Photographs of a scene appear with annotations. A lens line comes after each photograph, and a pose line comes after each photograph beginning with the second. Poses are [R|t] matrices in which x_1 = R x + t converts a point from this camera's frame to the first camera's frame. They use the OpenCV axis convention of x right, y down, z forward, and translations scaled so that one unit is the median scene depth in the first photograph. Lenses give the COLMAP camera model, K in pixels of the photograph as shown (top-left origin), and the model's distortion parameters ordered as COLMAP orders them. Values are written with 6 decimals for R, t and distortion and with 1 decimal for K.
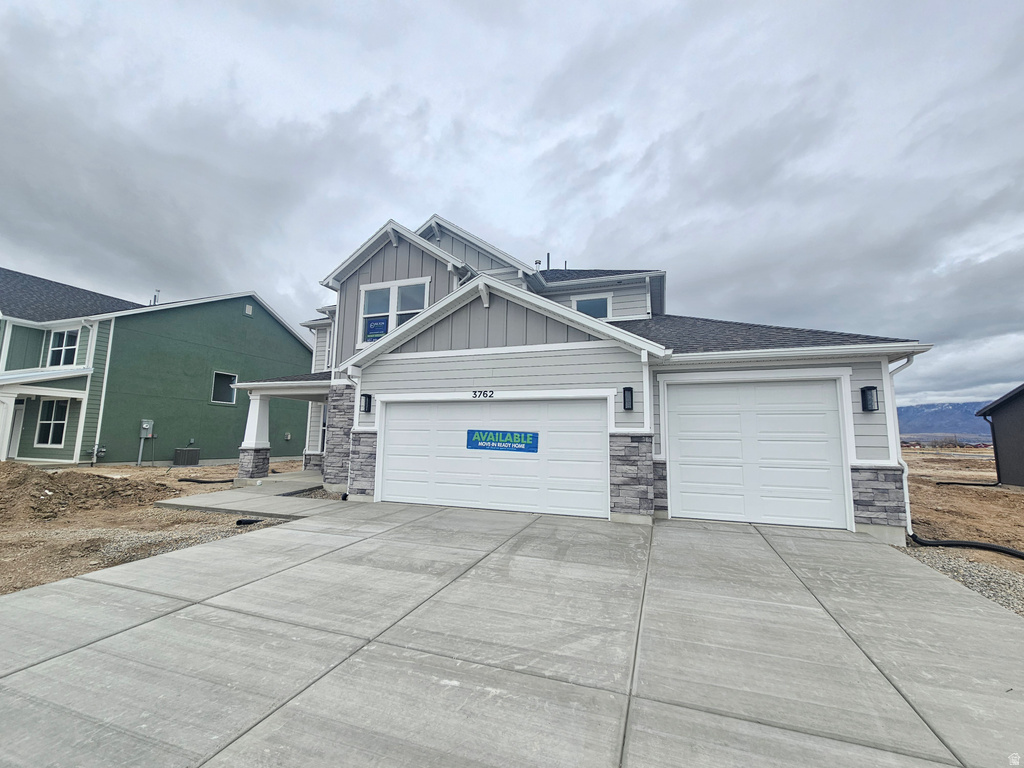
lens RADIAL K [[415.8, 0, 520.2], [0, 415.8, 382.6], [0, 0, 1]] dist [-0.000815, 0.000462]
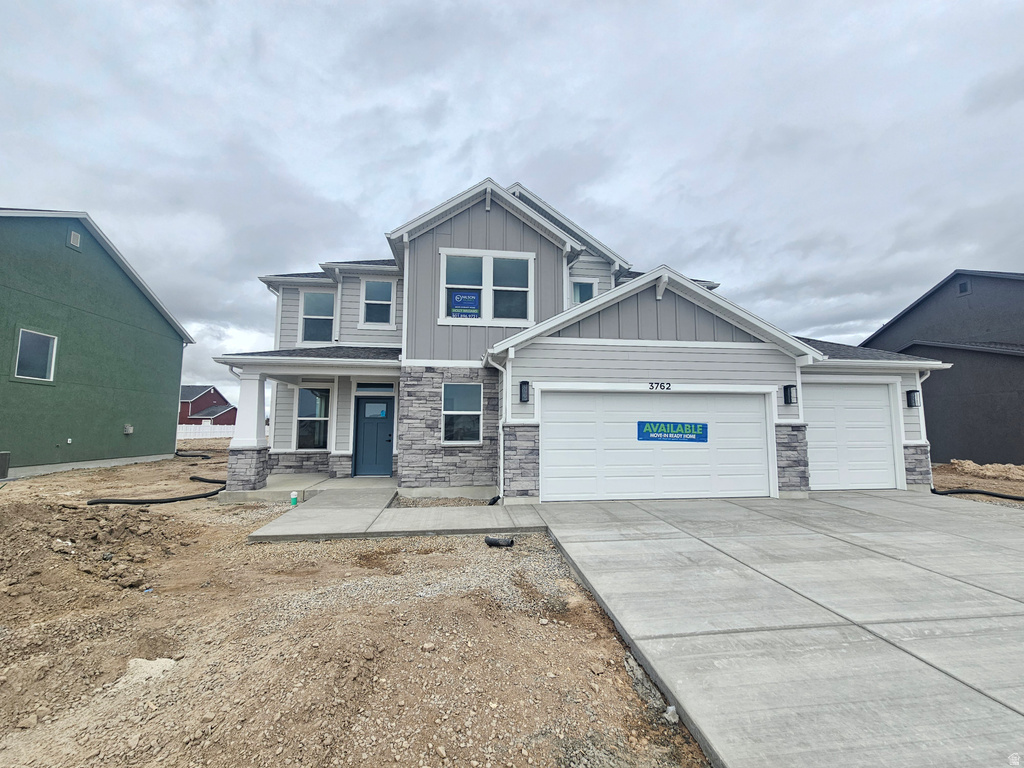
lens RADIAL K [[415.8, 0, 517.4], [0, 415.8, 383.4], [0, 0, 1]] dist [-0.000815, 0.000462]
pose [[0.896671, 0.030150, 0.441670, -0.831864], [-0.046306, 0.998593, 0.025842, 0.010745], [-0.440270, -0.043624, 0.896805, 0.245173]]
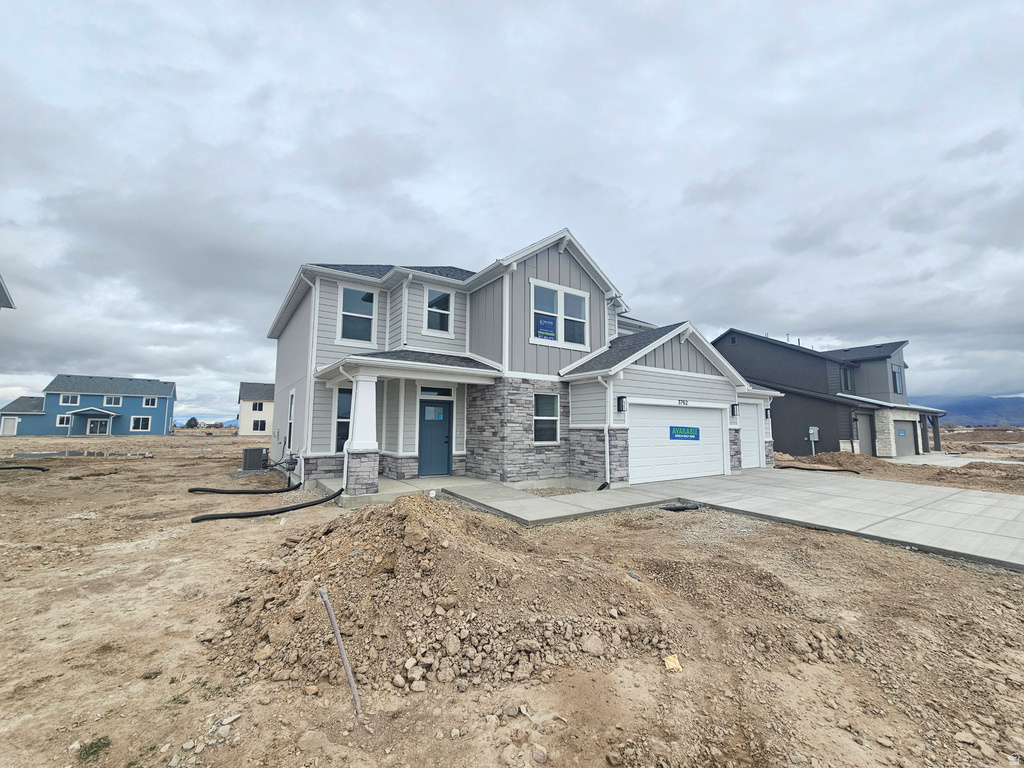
lens RADIAL K [[415.8, 0, 518.4], [0, 415.8, 380.3], [0, 0, 1]] dist [-0.000815, 0.000462]
pose [[0.590960, 0.076768, 0.803040, -1.613944], [-0.105750, 0.994244, -0.017225, 0.035878], [-0.799740, -0.074742, 0.595676, 0.582162]]
